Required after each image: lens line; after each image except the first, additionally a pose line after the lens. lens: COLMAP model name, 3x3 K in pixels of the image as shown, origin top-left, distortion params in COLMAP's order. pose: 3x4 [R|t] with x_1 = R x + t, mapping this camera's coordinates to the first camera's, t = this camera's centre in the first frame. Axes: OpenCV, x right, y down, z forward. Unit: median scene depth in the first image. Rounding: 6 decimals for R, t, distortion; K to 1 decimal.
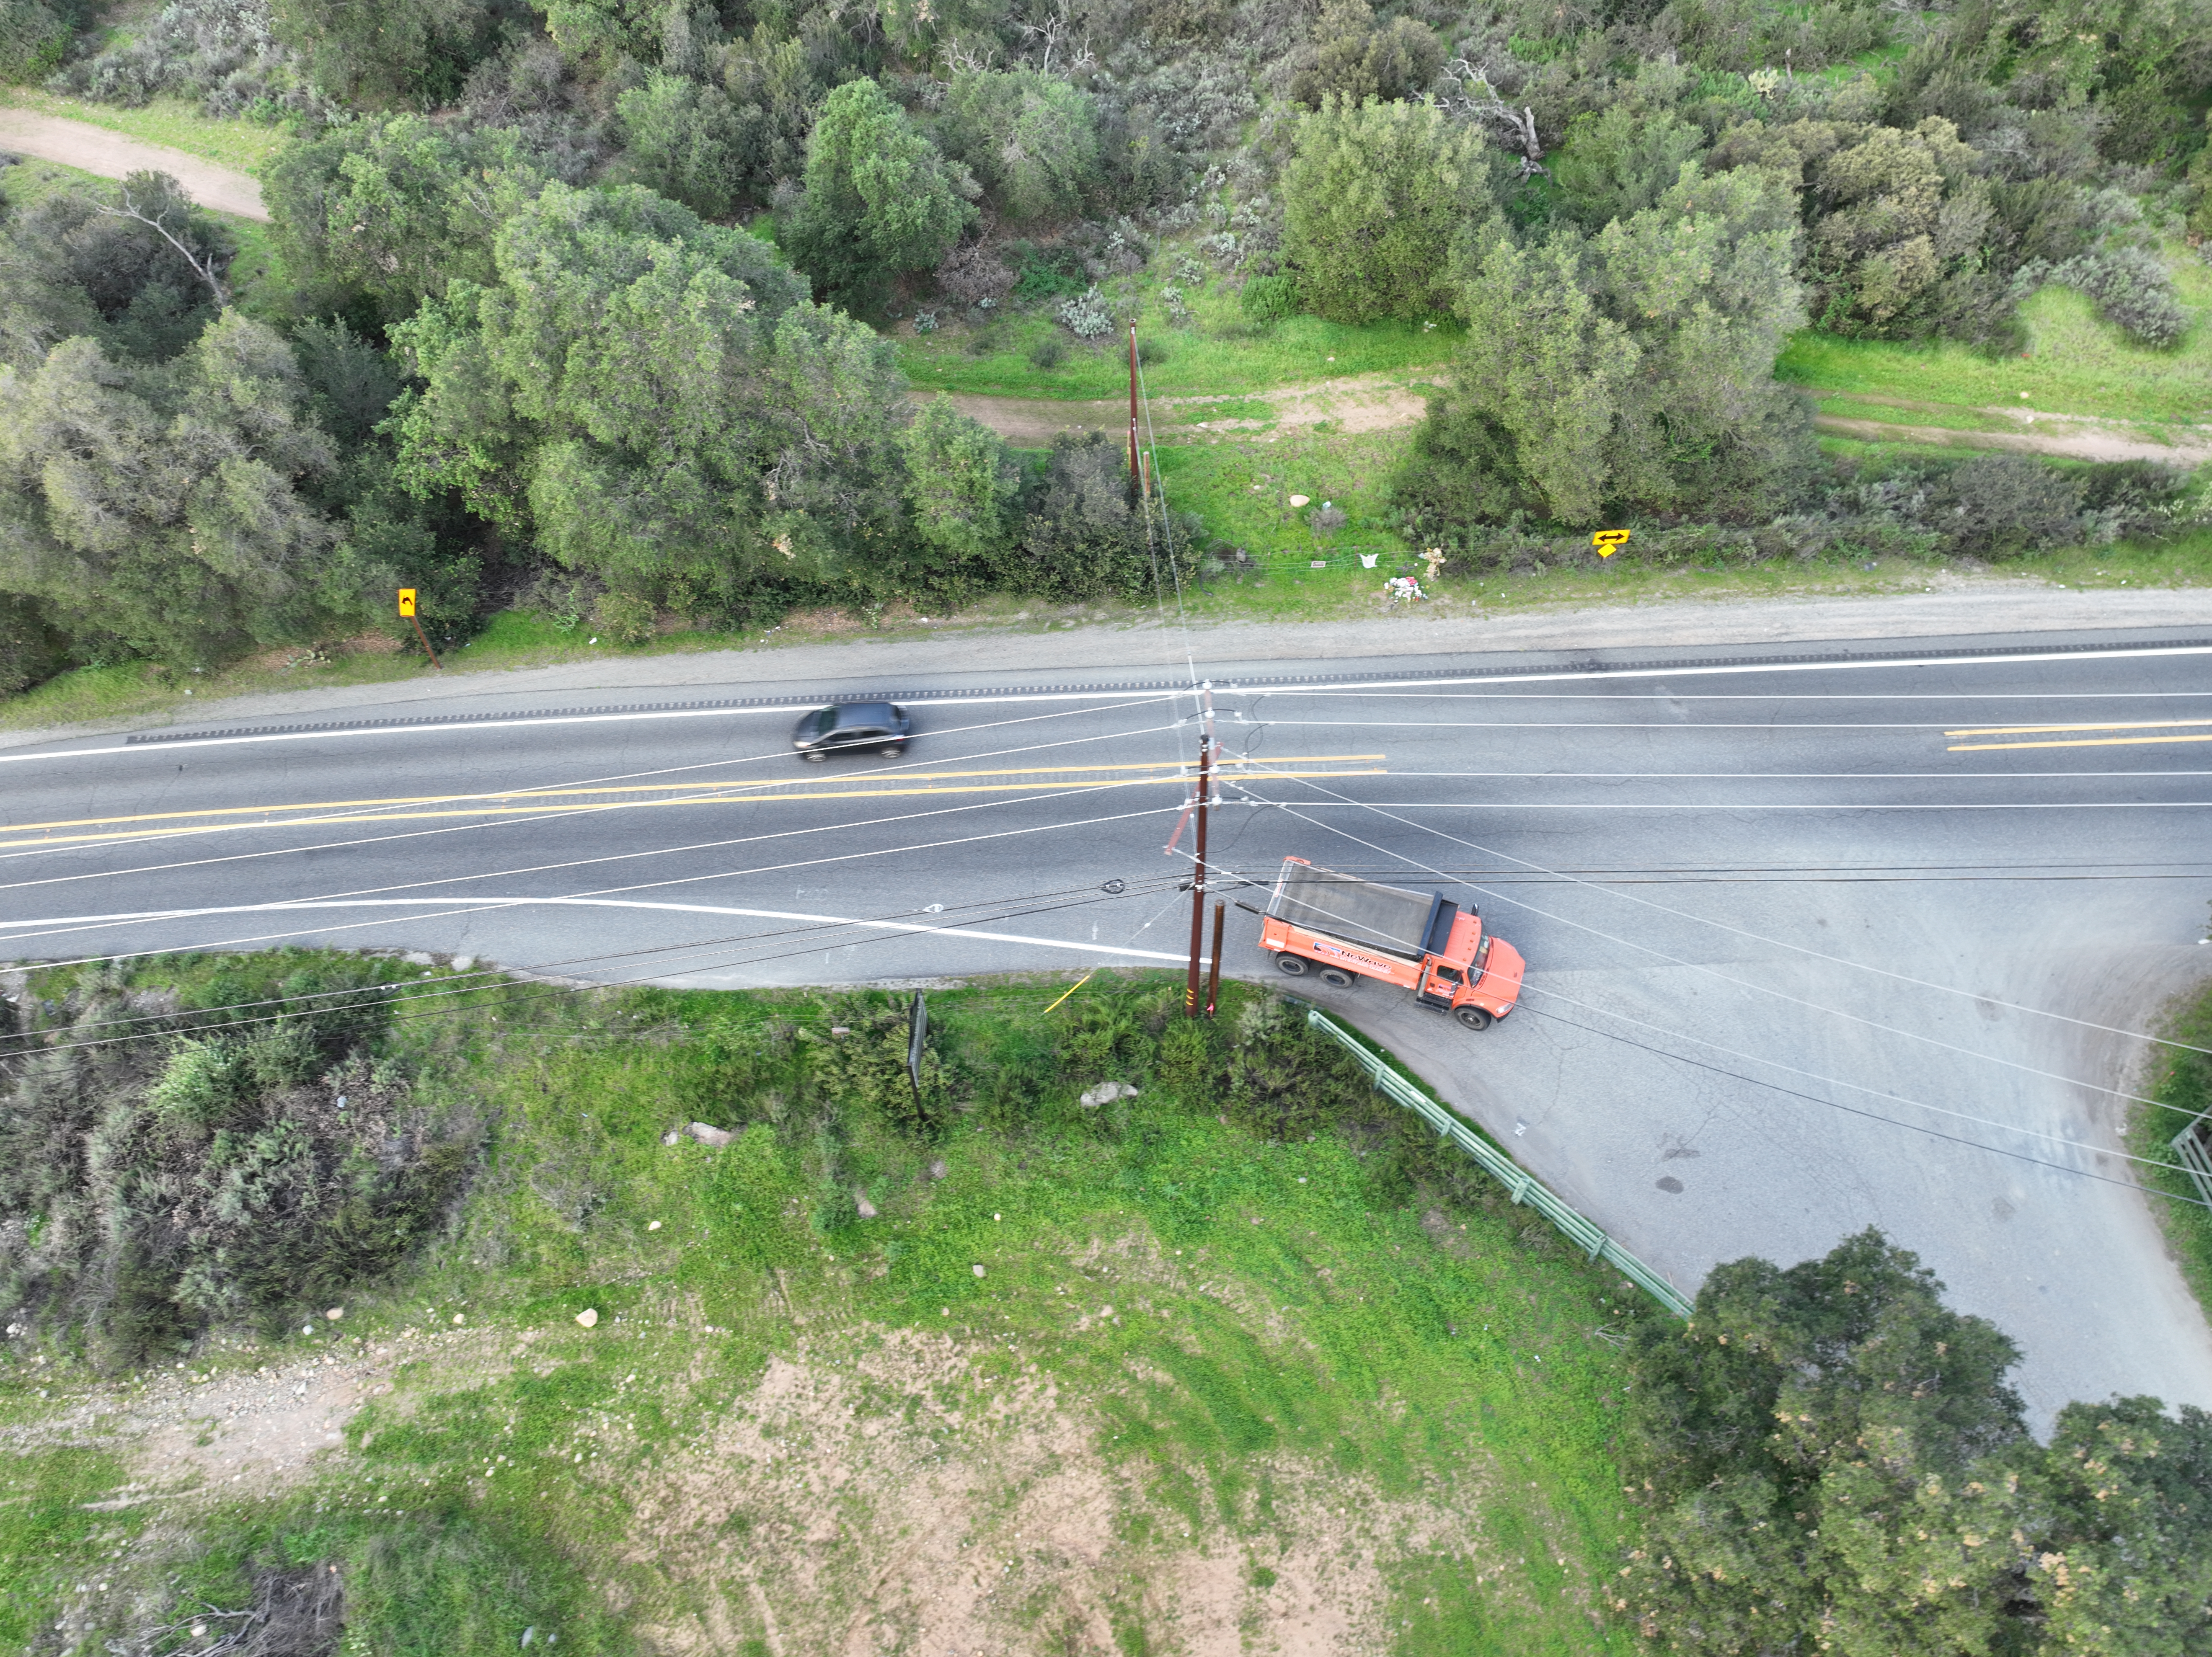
lens RADIAL K [[1553.4, 0, 1107.1], [0, 1553.4, 830.6], [0, 0, 1]] dist [0.001468, 0.014751]
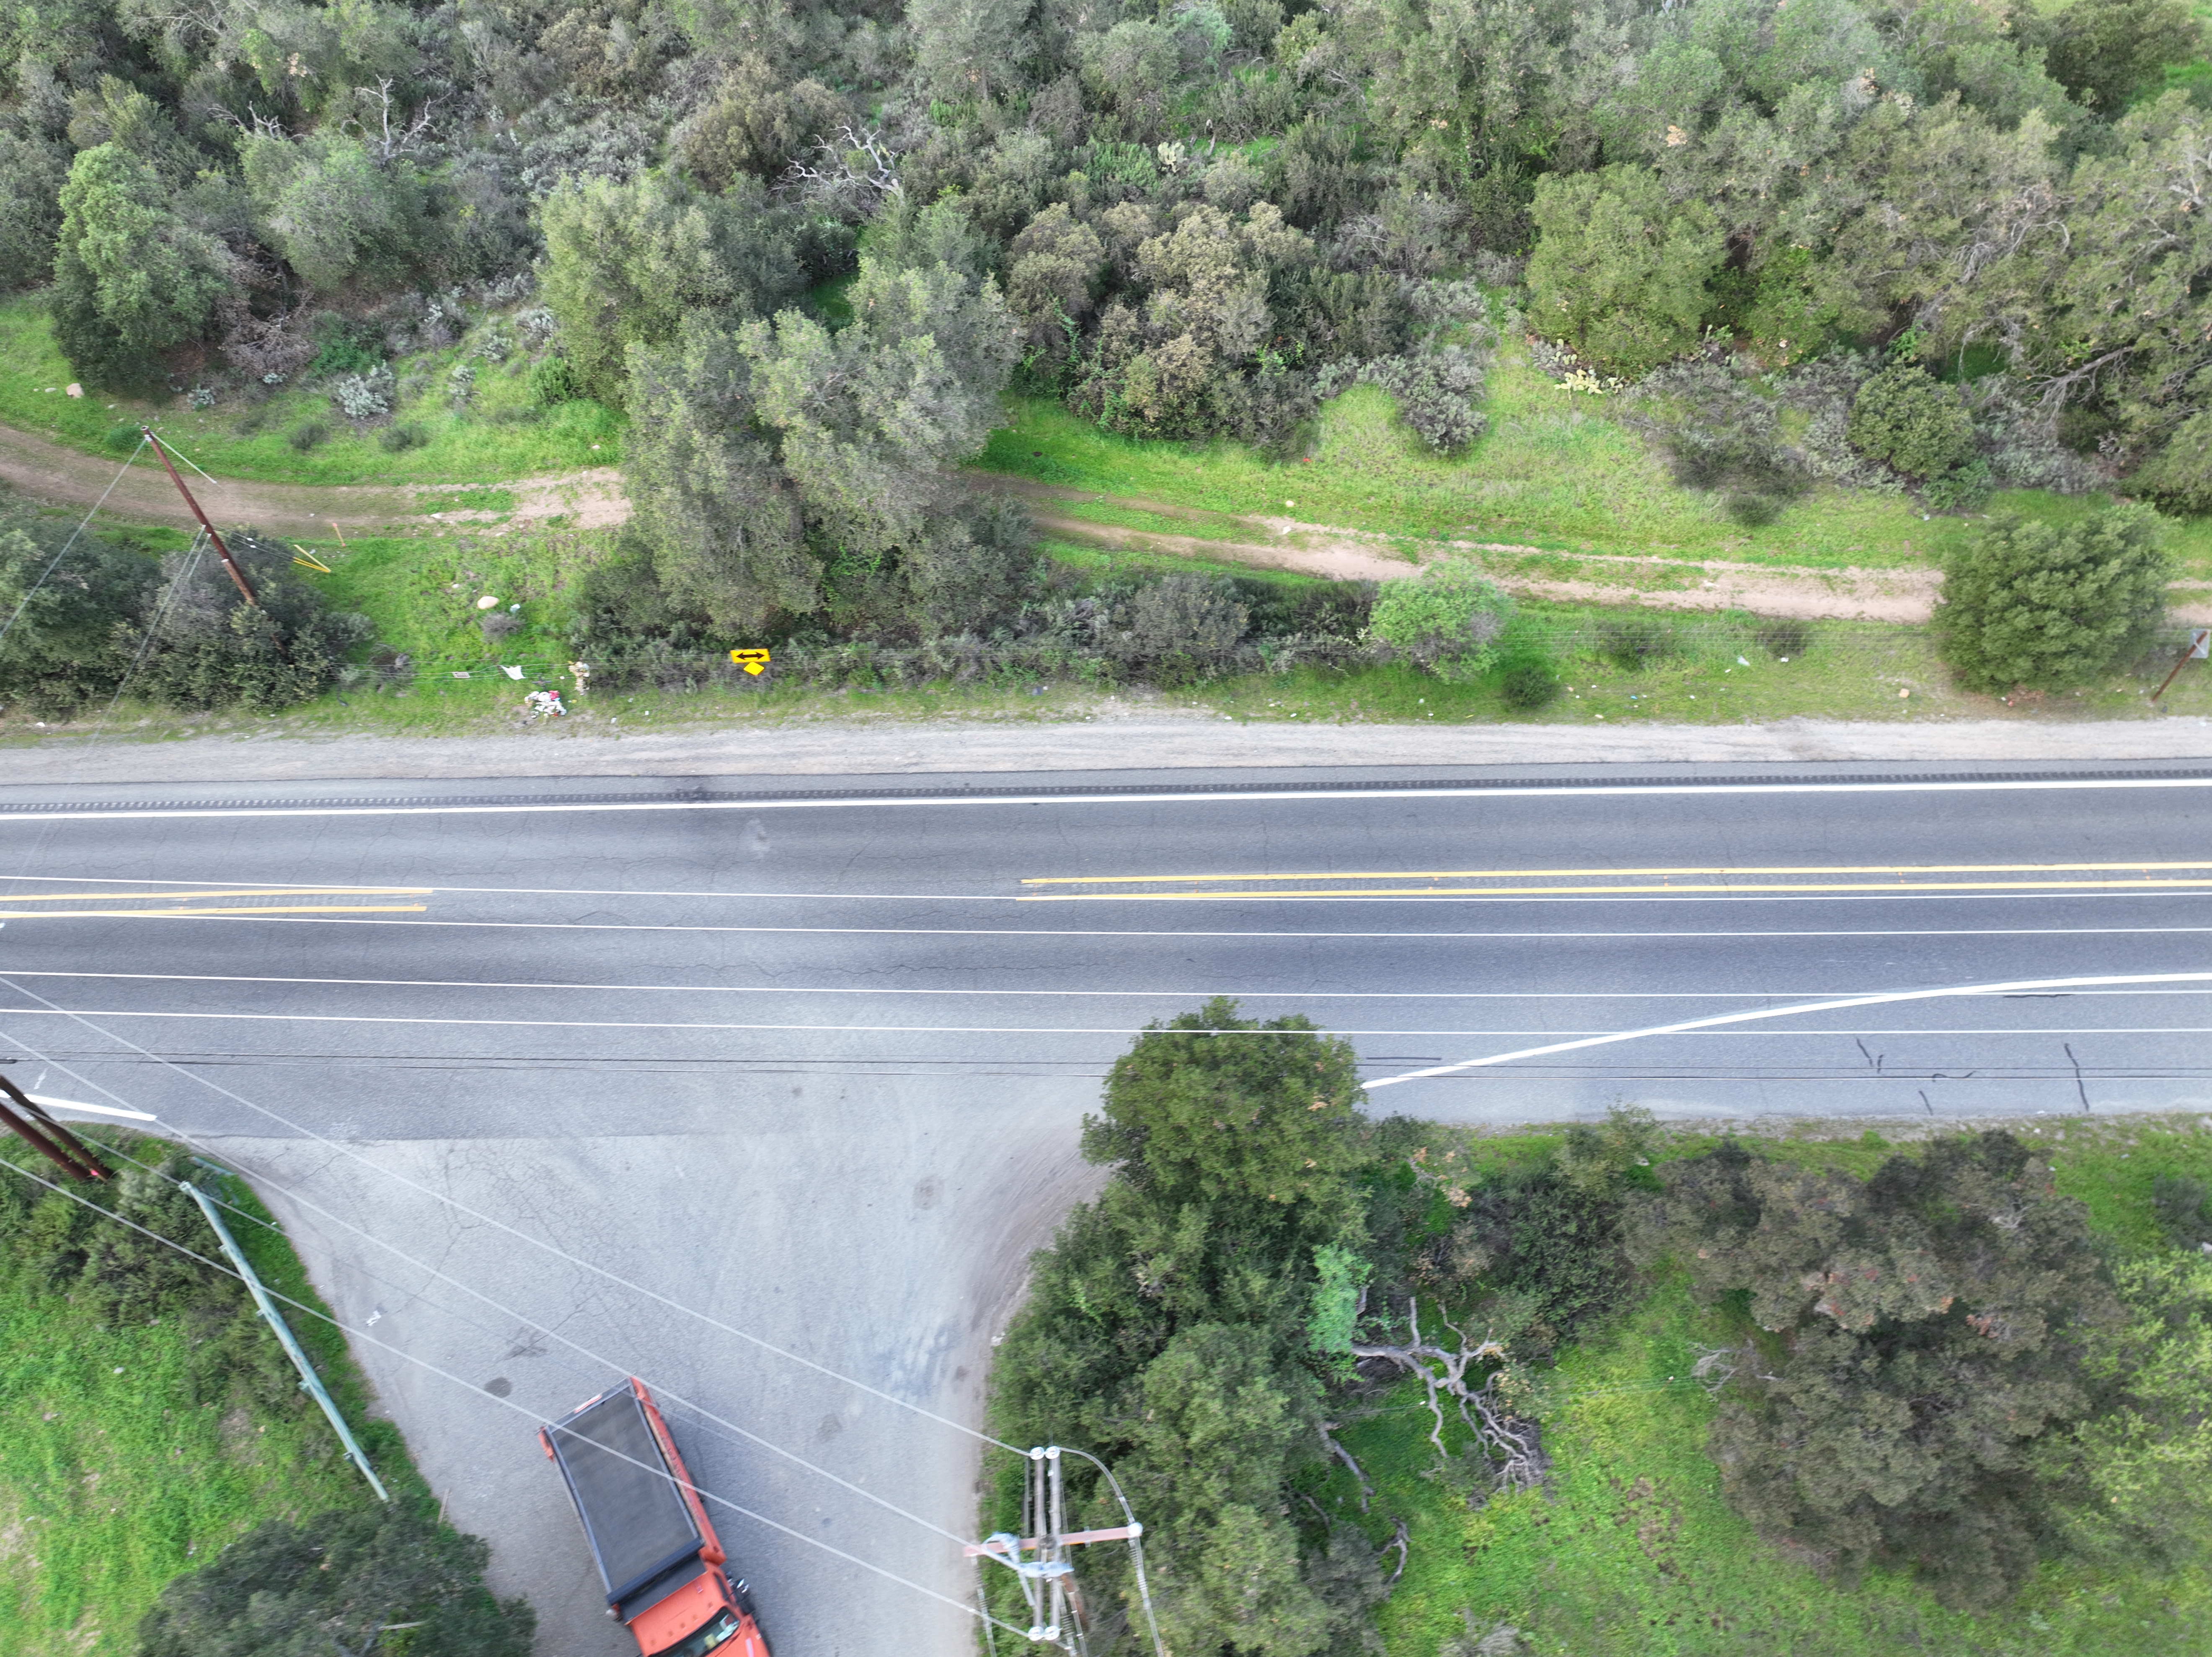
lens RADIAL K [[1553.4, 0, 1108.8], [0, 1553.4, 828.8], [0, 0, 1]] dist [0.001468, 0.014751]
pose [[0.999480, 0.023918, -0.021640, 0.618667], [-0.023928, 0.999714, -0.000200, -0.096514], [0.021629, 0.000718, 0.999766, 0.063221]]
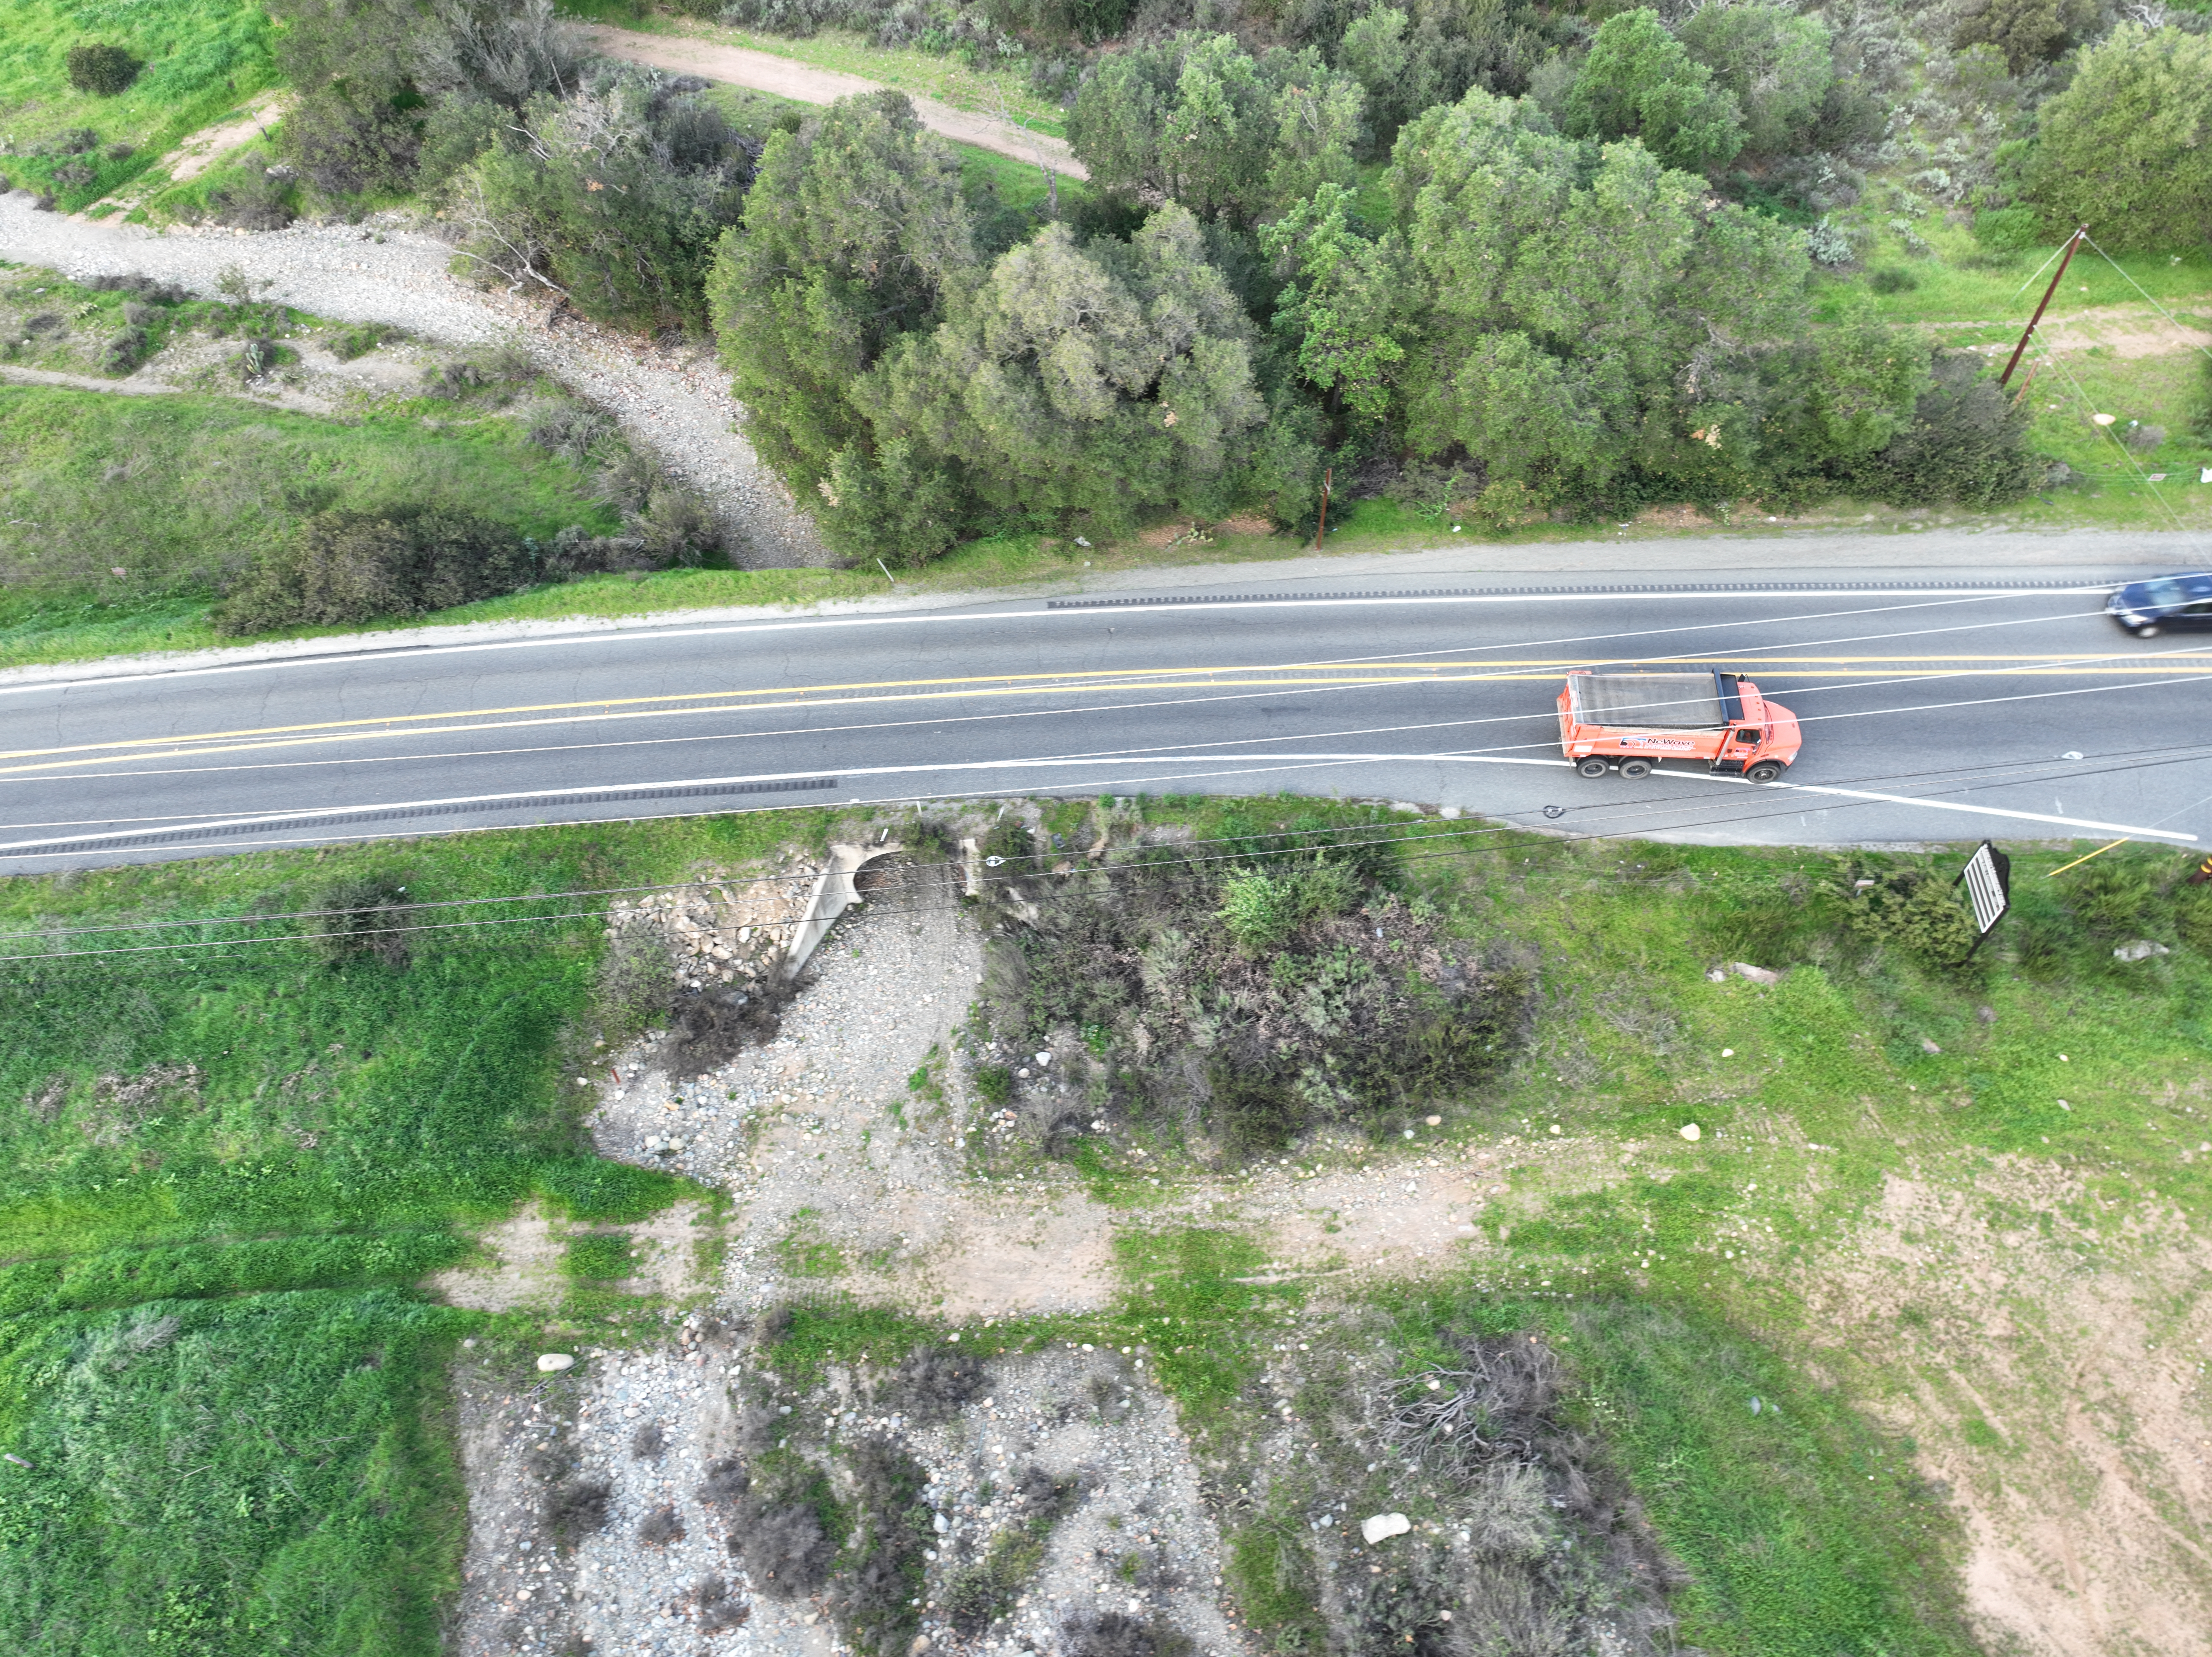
lens RADIAL K [[1553.4, 0, 1110.6], [0, 1553.4, 831.5], [0, 0, 1]] dist [0.001468, 0.014751]
pose [[0.998857, 0.037413, -0.029734, -0.577923], [-0.037391, 0.999300, 0.001294, 0.098712], [0.029762, -0.000181, 0.999557, -0.063650]]
